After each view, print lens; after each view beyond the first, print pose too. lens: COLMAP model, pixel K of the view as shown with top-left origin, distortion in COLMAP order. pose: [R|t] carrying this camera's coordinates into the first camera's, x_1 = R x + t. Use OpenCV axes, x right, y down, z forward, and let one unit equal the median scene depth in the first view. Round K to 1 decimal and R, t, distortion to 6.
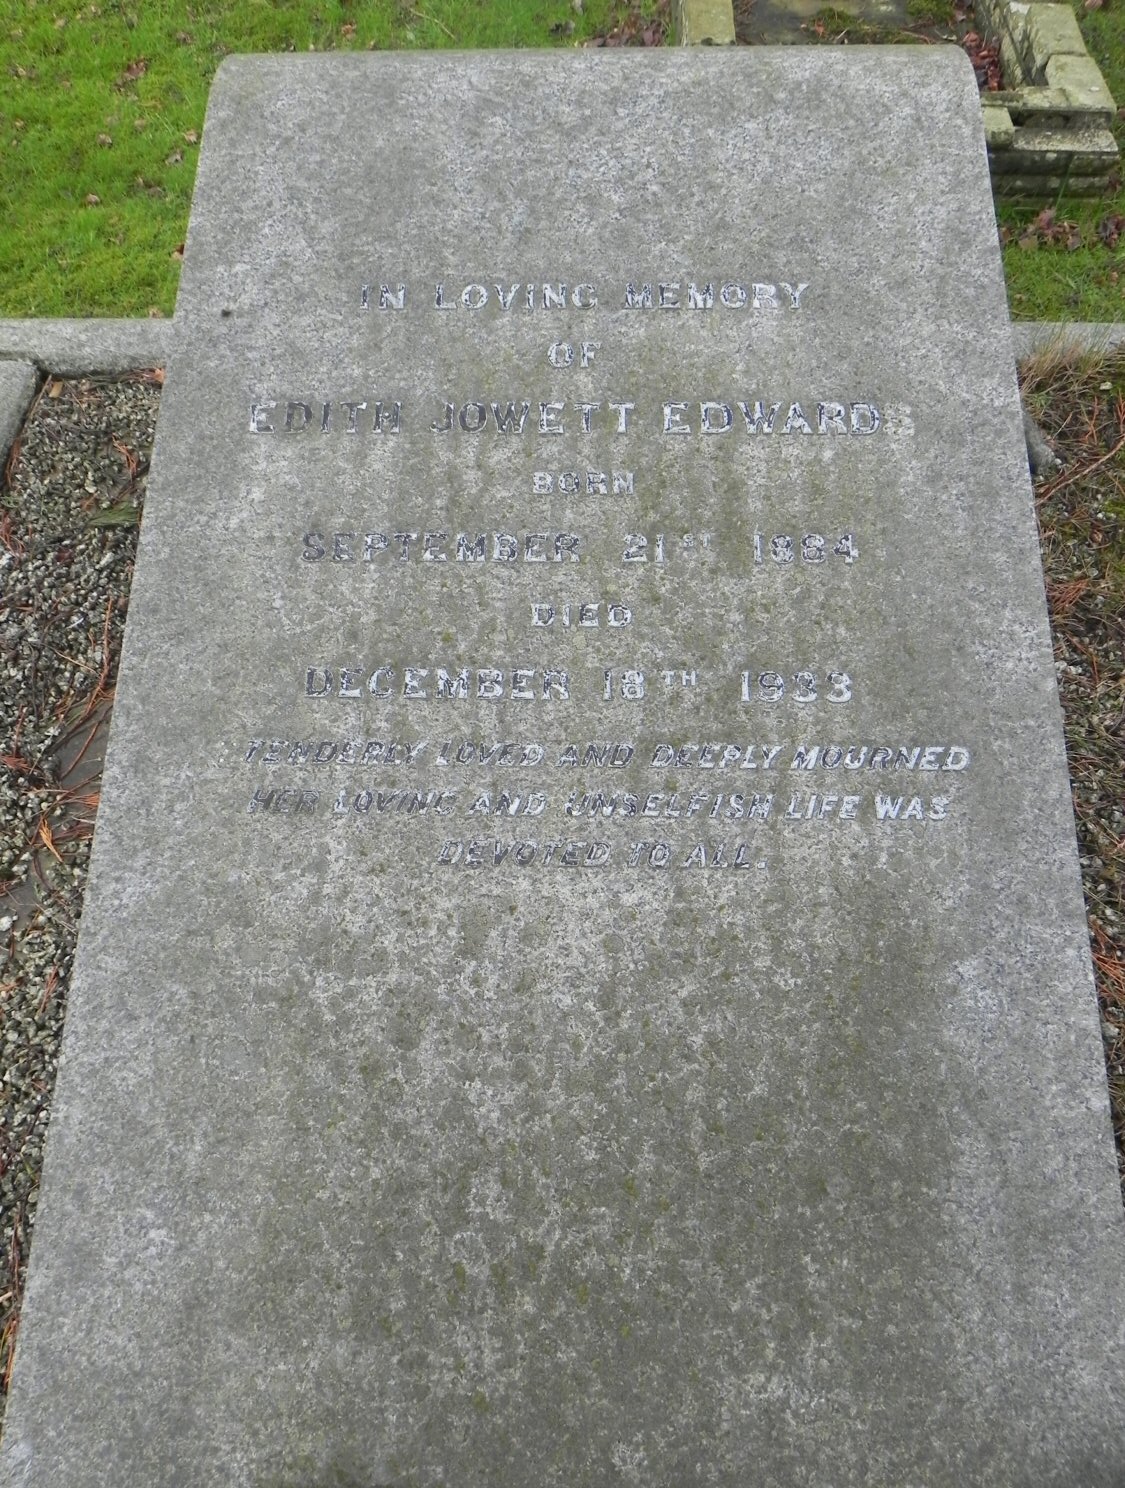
lens RADIAL K [[1125.4, 0, 539.7], [0, 1125.4, 723.7], [0, 0, 1]] dist [-0.023482, 0.014282]
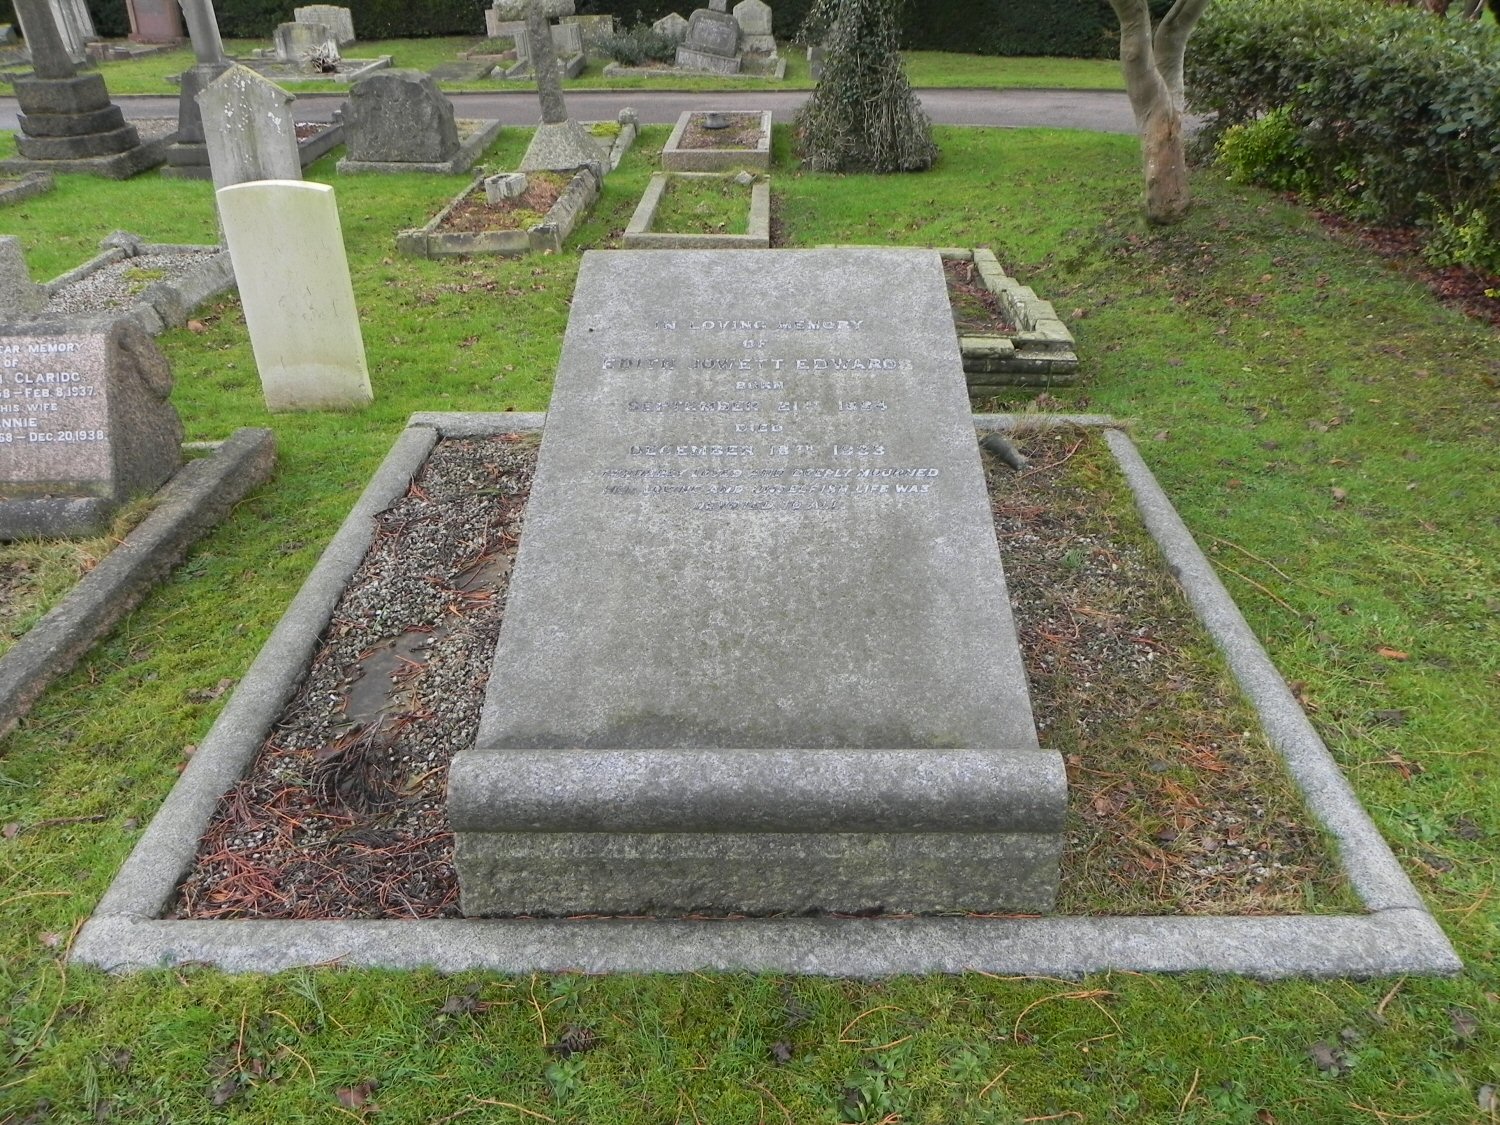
lens RADIAL K [[1124.5, 0, 758.4], [0, 1124.5, 562.4], [0, 0, 1]] dist [-0.032372, 0.027675]
pose [[0.999447, 0.005973, 0.032701, -0.034391], [0.008660, 0.902971, -0.429615, 1.091018], [-0.032095, 0.429661, 0.902420, -0.851428]]
